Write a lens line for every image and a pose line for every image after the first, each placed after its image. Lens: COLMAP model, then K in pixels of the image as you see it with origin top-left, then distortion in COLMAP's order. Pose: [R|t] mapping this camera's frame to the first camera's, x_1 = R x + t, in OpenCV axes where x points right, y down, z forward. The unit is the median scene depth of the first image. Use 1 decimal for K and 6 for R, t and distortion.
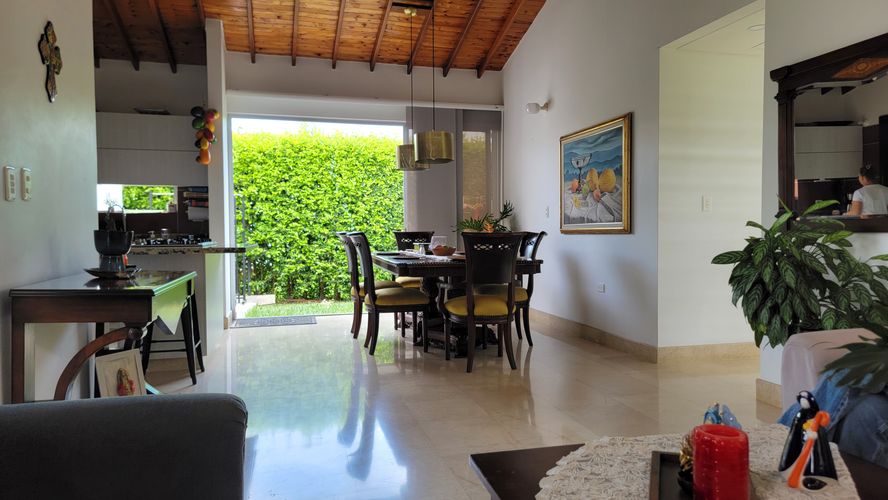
lens RADIAL K [[618.9, 0, 443.7], [0, 618.9, 249.8], [0, 0, 1]] dist [0.036698, -0.000123]
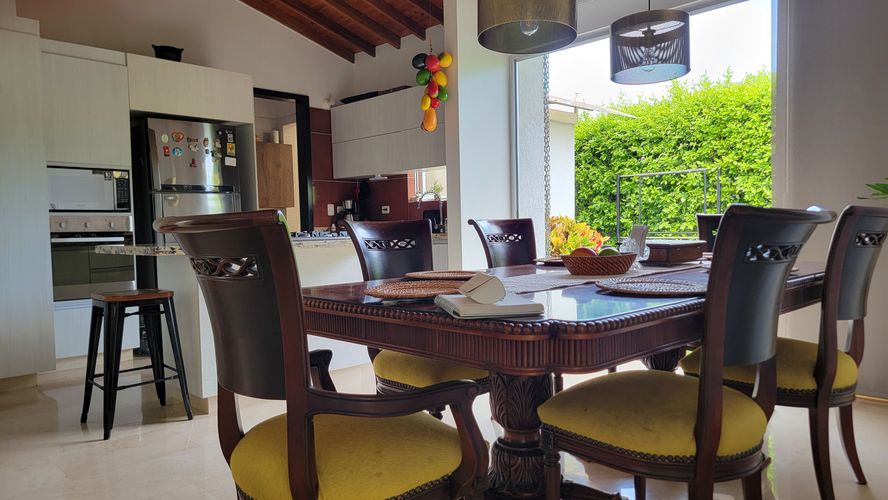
lens RADIAL K [[617.4, 0, 463.4], [0, 617.4, 256.7], [0, 0, 1]] dist [0.059685, -0.043618]
pose [[0.527122, 0.035772, -0.849037, 0.149477], [-0.008307, 0.999283, 0.036945, -0.007786], [0.849749, -0.012422, 0.527041, 0.352829]]
